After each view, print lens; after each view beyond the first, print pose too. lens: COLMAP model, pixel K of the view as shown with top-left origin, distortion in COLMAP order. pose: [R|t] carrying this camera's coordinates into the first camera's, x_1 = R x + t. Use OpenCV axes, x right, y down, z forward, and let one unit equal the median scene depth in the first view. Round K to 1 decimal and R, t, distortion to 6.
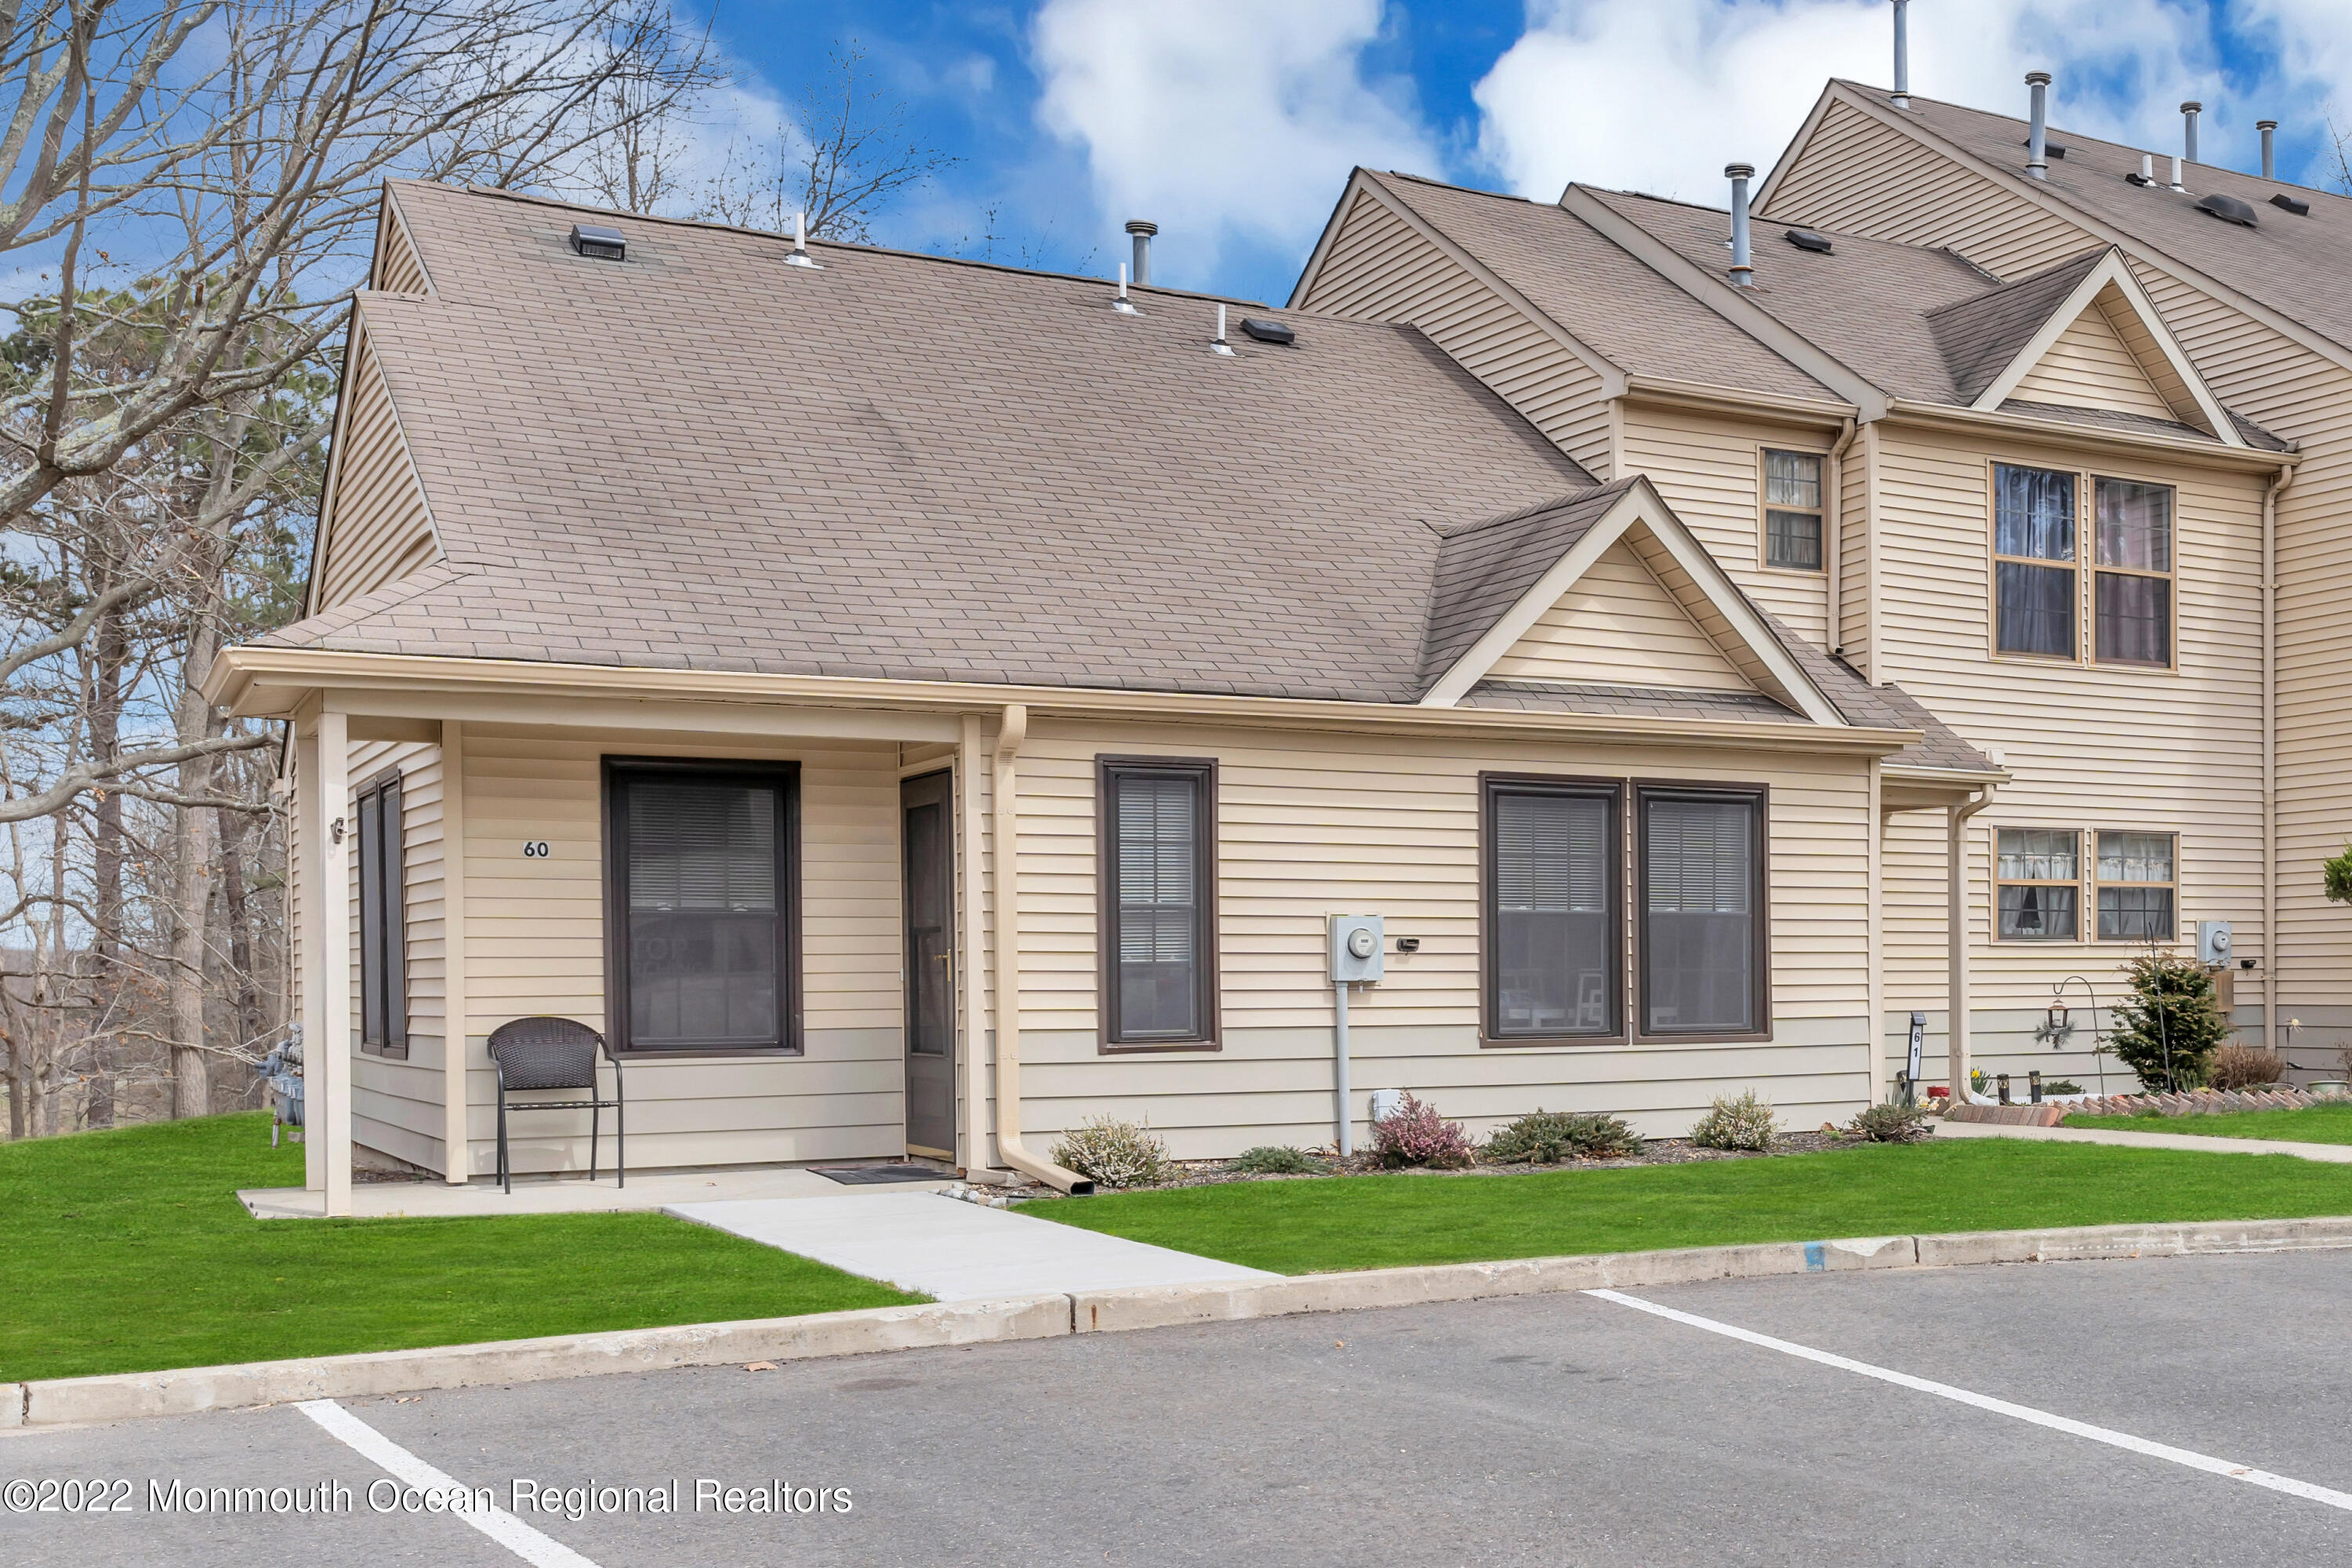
lens RADIAL K [[2009.5, 0, 1176.6], [0, 2009.5, 788.6], [0, 0, 1]] dist [0.001586, -0.011445]
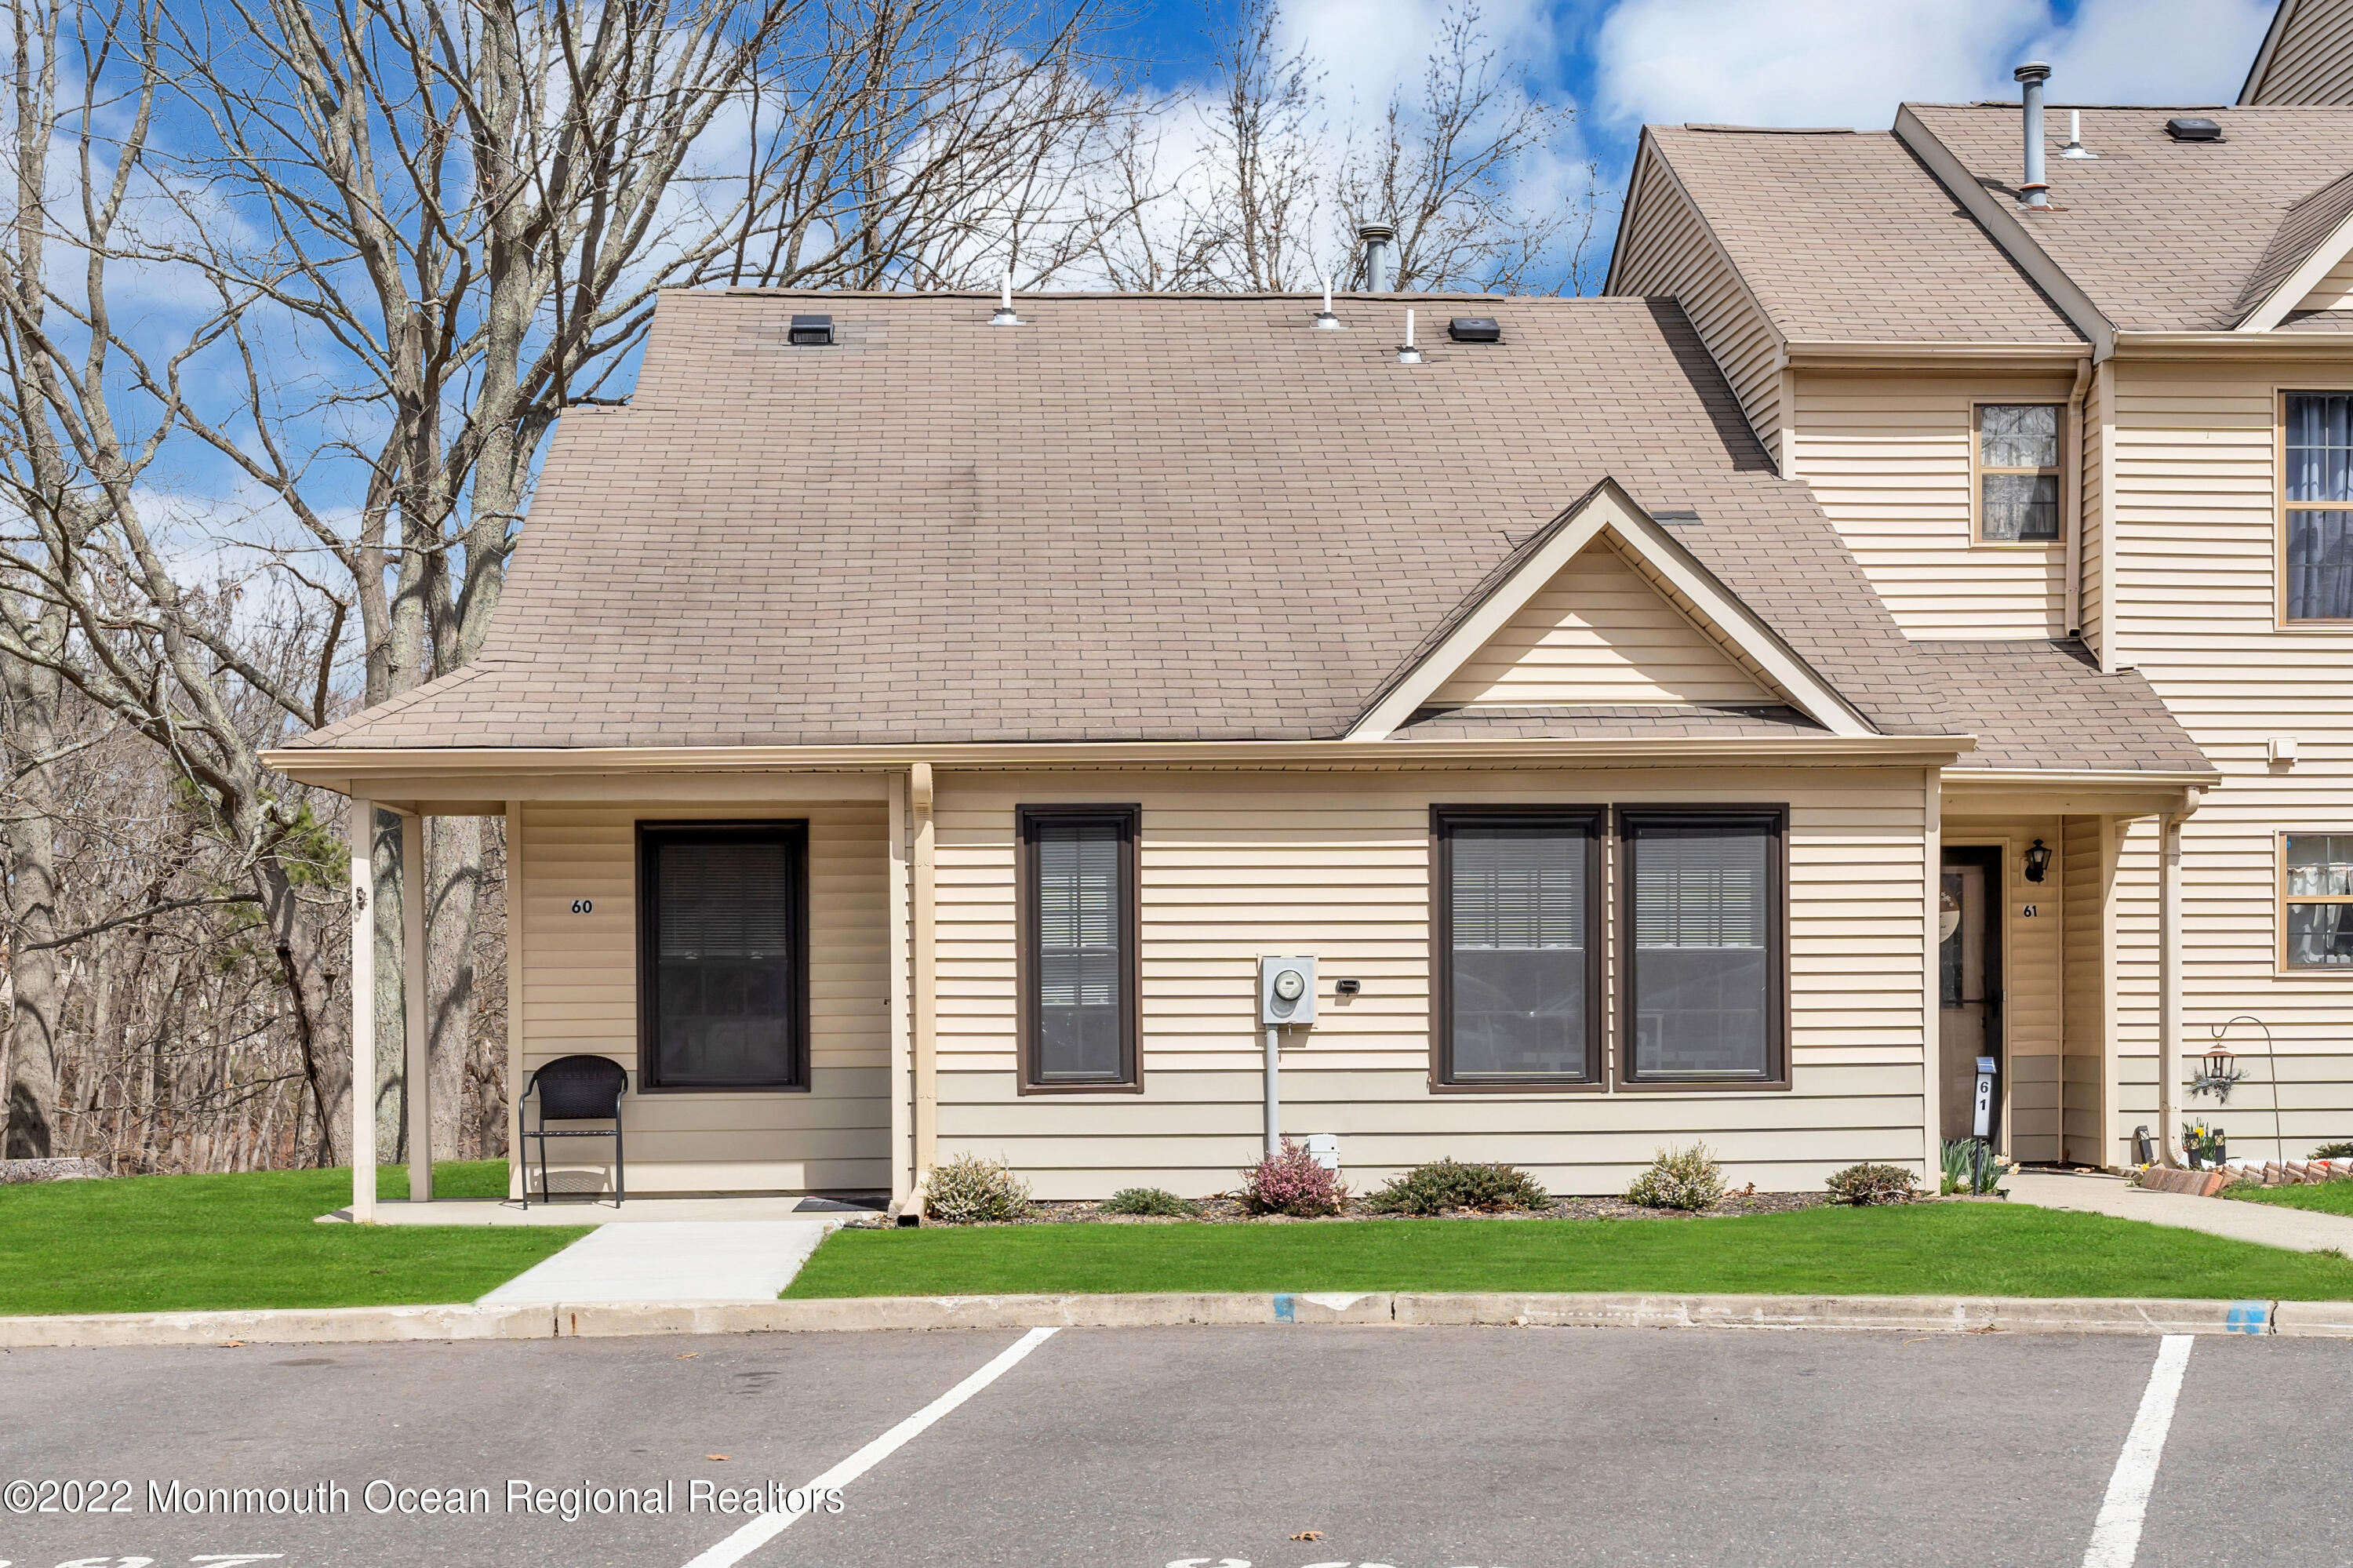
lens RADIAL K [[2218.9, 0, 1176.8], [0, 2218.9, 782.6], [0, 0, 1]] dist [-0.001374, 0.000000]
pose [[0.922275, -0.040729, -0.384384, 0.469443], [0.038647, 0.999166, -0.013142, -0.010159], [0.384599, -0.002735, 0.923080, -0.024173]]
